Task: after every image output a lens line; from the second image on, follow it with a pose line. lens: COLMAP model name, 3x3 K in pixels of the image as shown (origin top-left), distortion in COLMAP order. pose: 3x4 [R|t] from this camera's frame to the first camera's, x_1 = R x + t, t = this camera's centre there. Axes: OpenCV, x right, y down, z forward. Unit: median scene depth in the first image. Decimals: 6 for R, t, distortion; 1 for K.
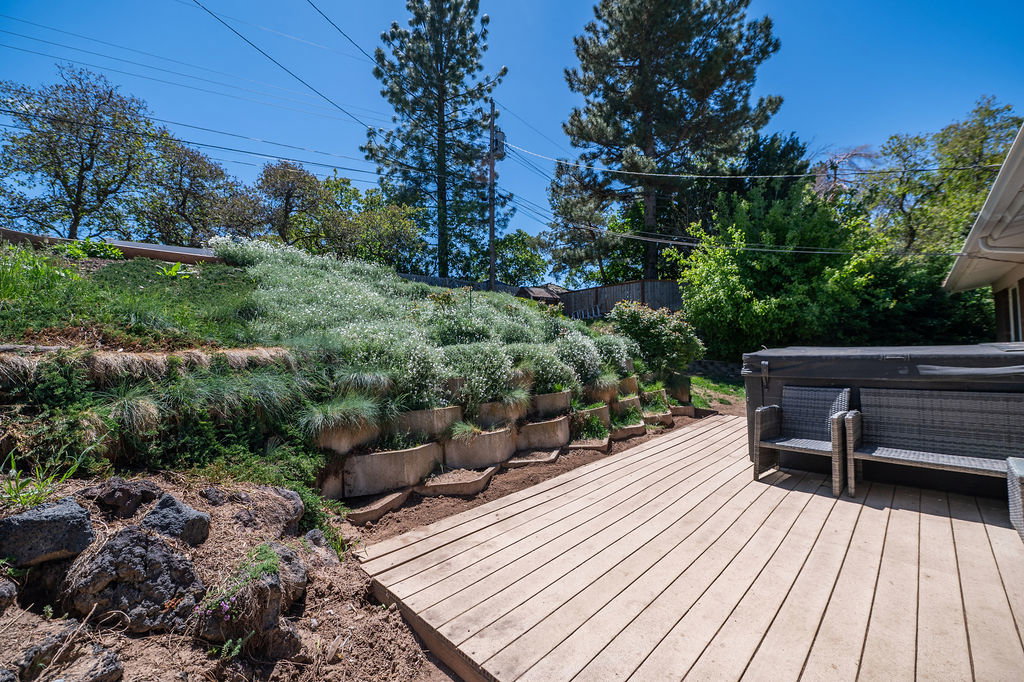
lens RADIAL K [[411.5, 0, 510.9], [0, 411.5, 333.7], [0, 0, 1]] dist [-0.009769, -0.001022]
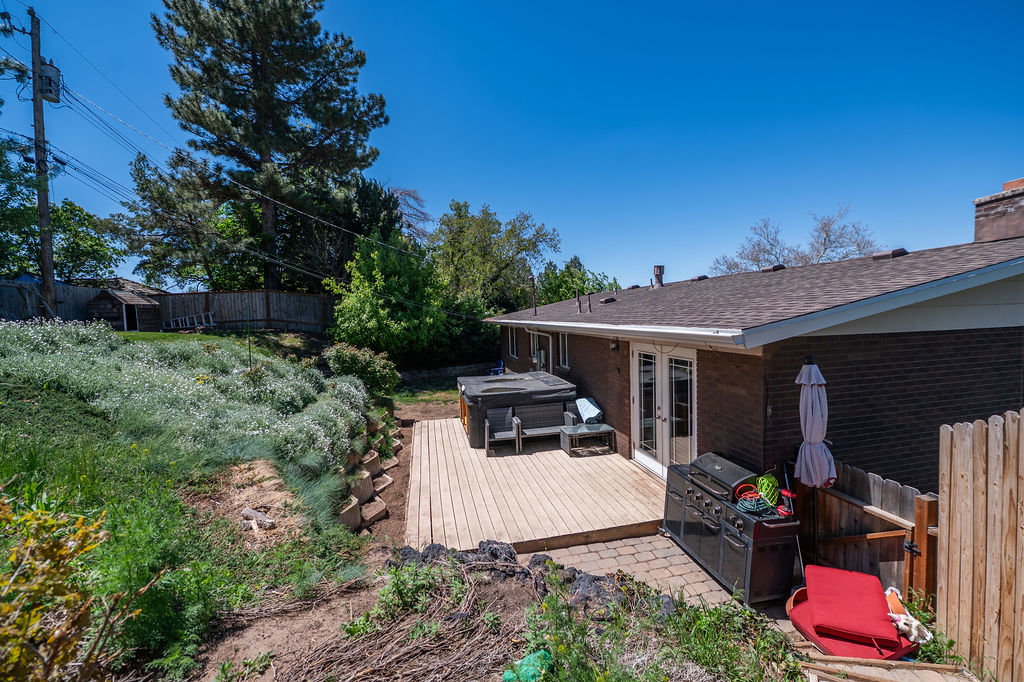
lens RADIAL K [[411.5, 0, 517.6], [0, 411.5, 342.0], [0, 0, 1]] dist [-0.009769, -0.001022]
pose [[0.521224, -0.047727, 0.852084, -0.245822], [-0.010660, 0.997993, 0.062421, -0.082720], [-0.853353, -0.041619, 0.519669, -0.052511]]
